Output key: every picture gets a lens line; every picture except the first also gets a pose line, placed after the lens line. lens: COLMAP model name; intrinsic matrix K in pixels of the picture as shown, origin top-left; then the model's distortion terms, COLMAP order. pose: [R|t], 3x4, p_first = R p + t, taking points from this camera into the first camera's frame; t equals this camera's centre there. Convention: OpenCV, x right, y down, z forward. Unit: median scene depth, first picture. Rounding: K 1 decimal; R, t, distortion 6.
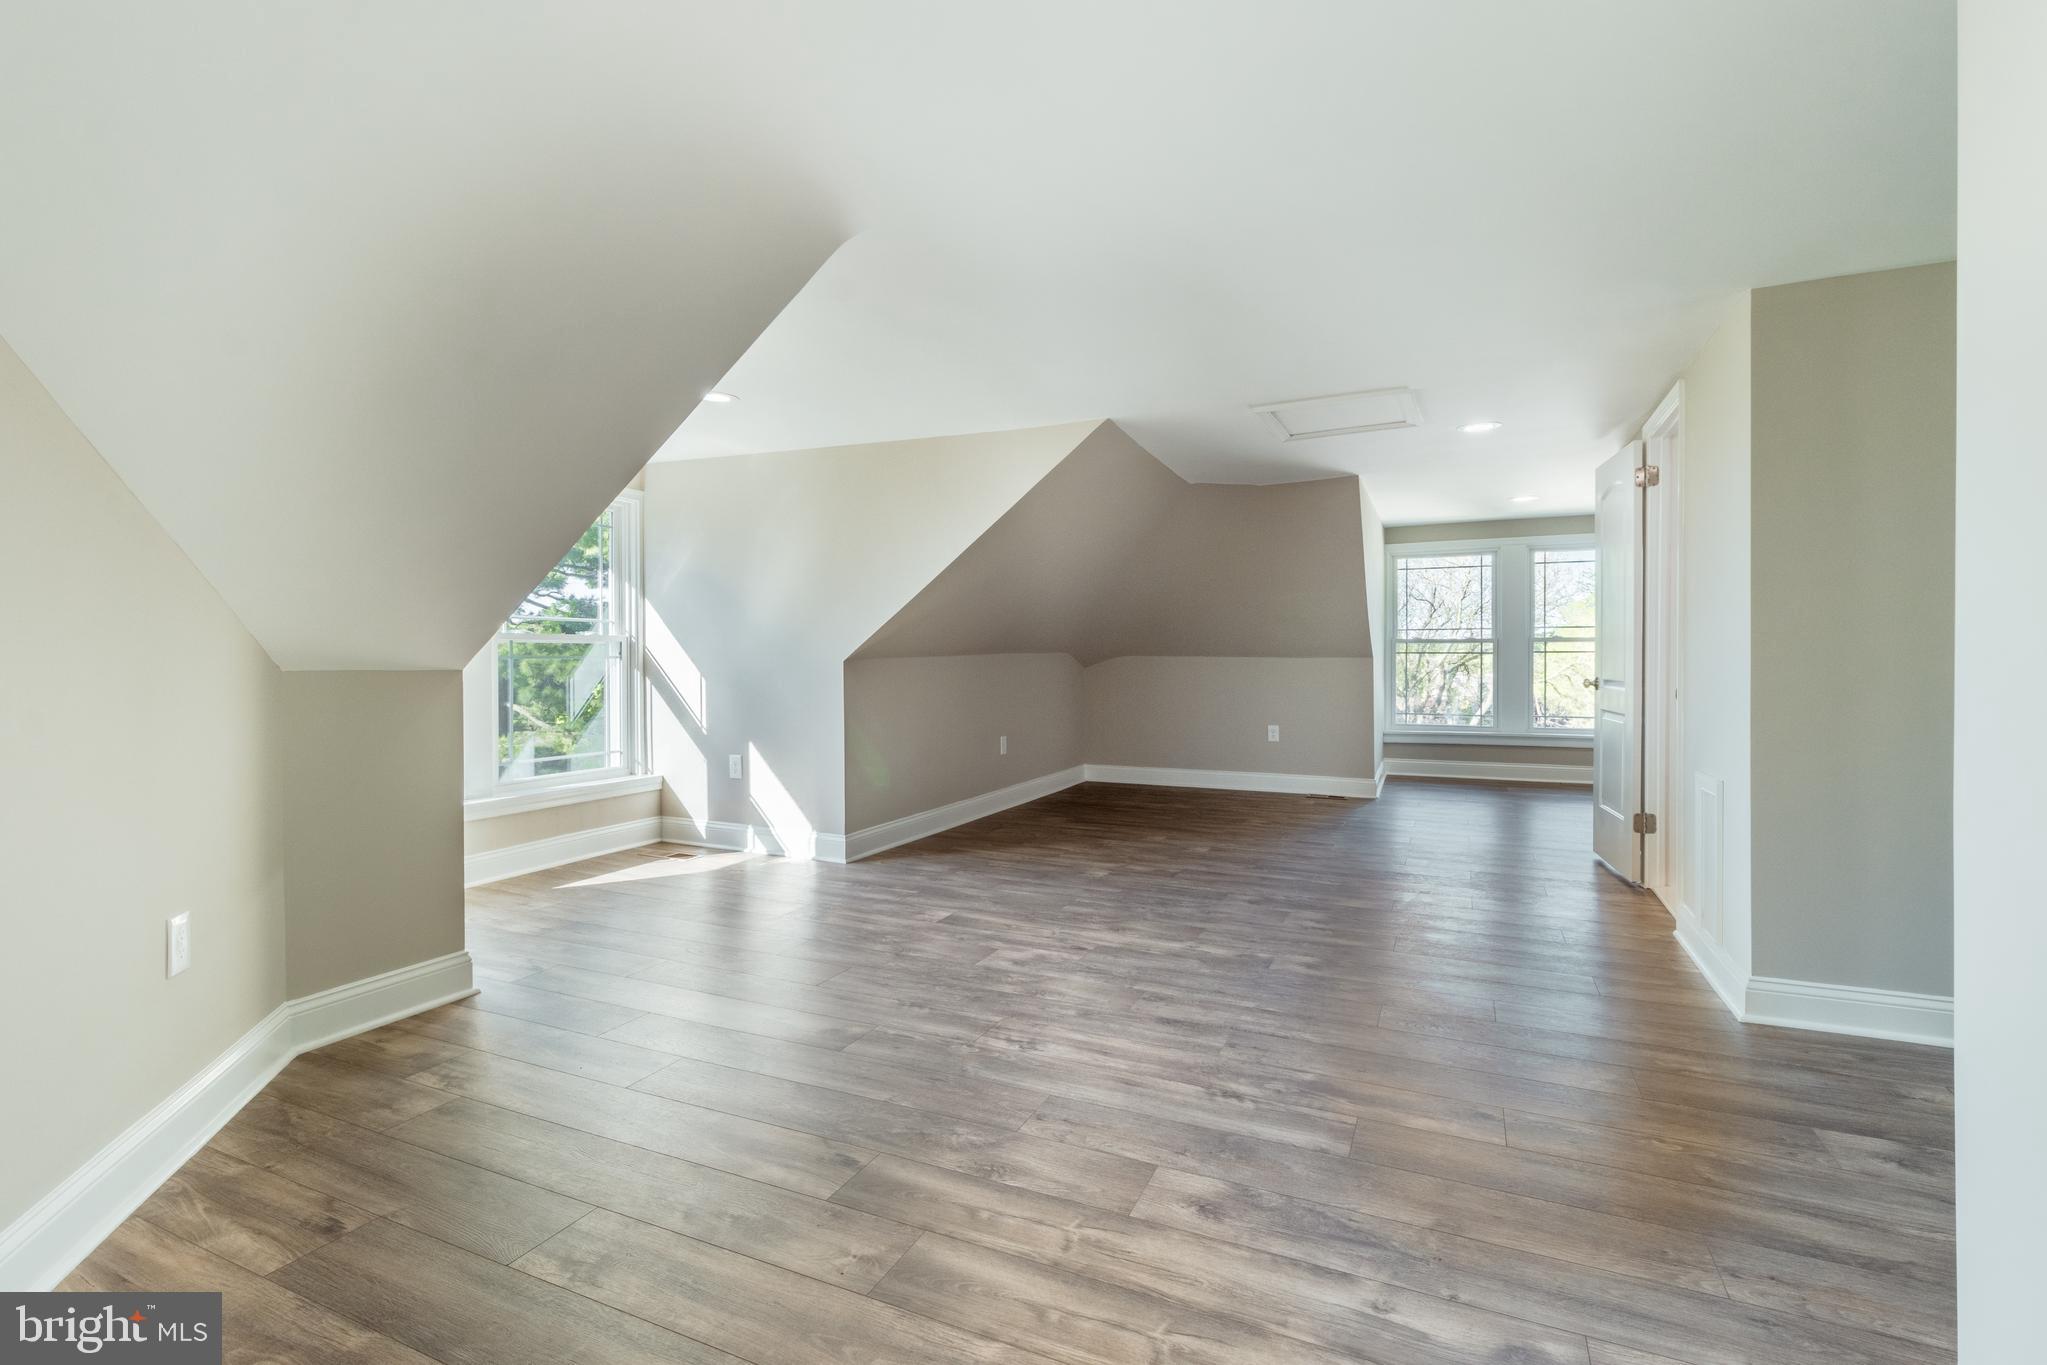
lens RADIAL K [[960.2, 0, 1035.4], [0, 960.2, 690.5], [0, 0, 1]] dist [0.002050, 0.000629]
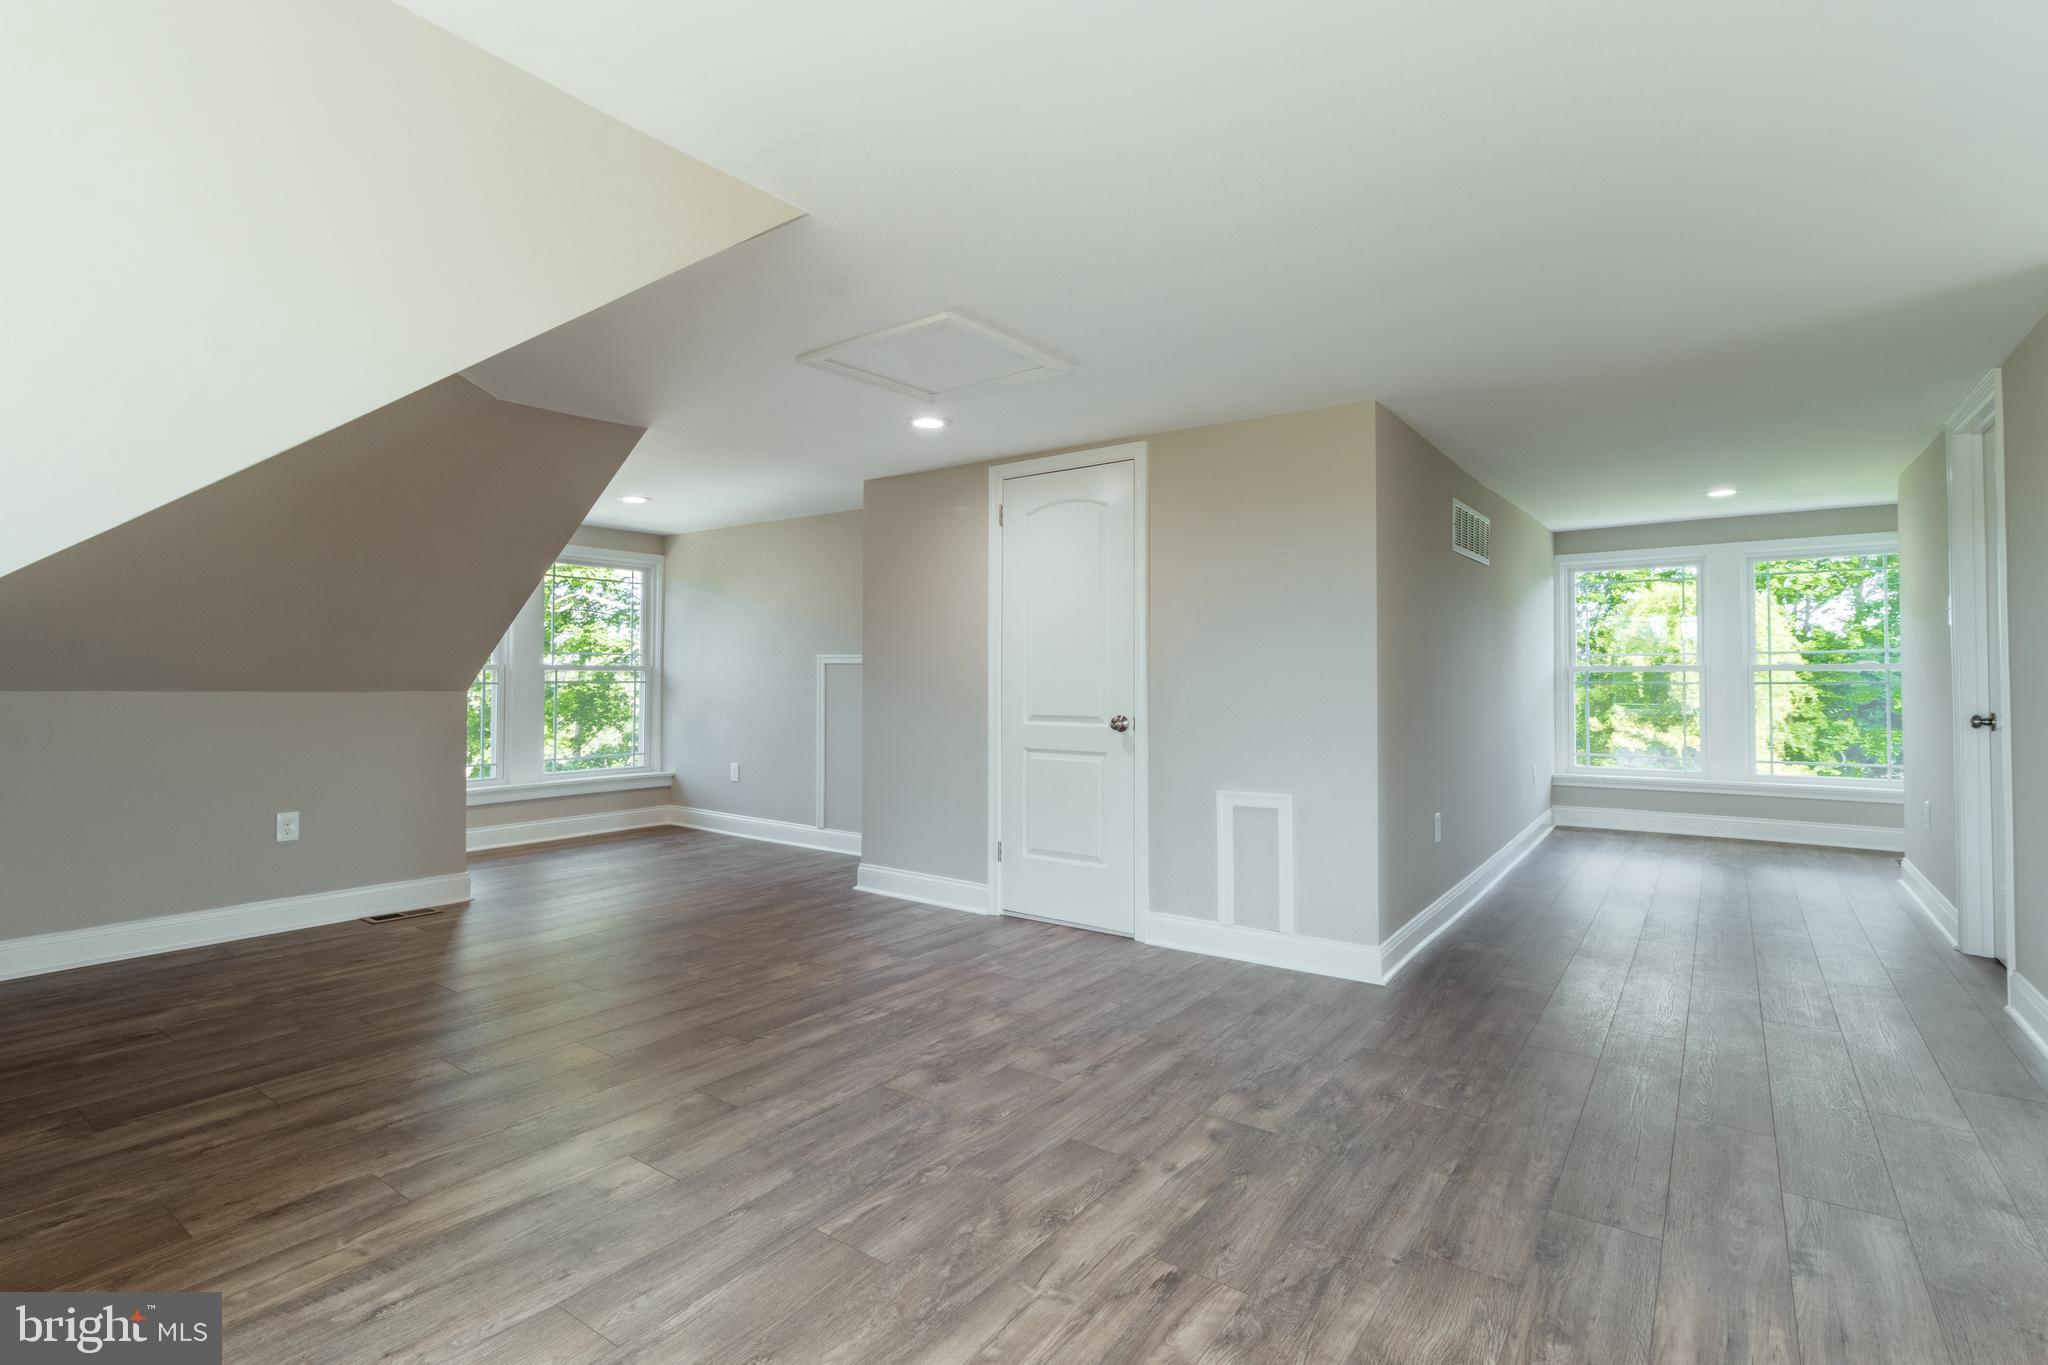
lens RADIAL K [[960.7, 0, 1027.3], [0, 960.7, 692.7], [0, 0, 1]] dist [0.002050, 0.000629]
pose [[0.203991, -0.014603, 0.978864, -0.508406], [0.037357, 0.999277, 0.007122, -0.051904], [-0.978260, 0.035115, 0.204389, 1.061789]]
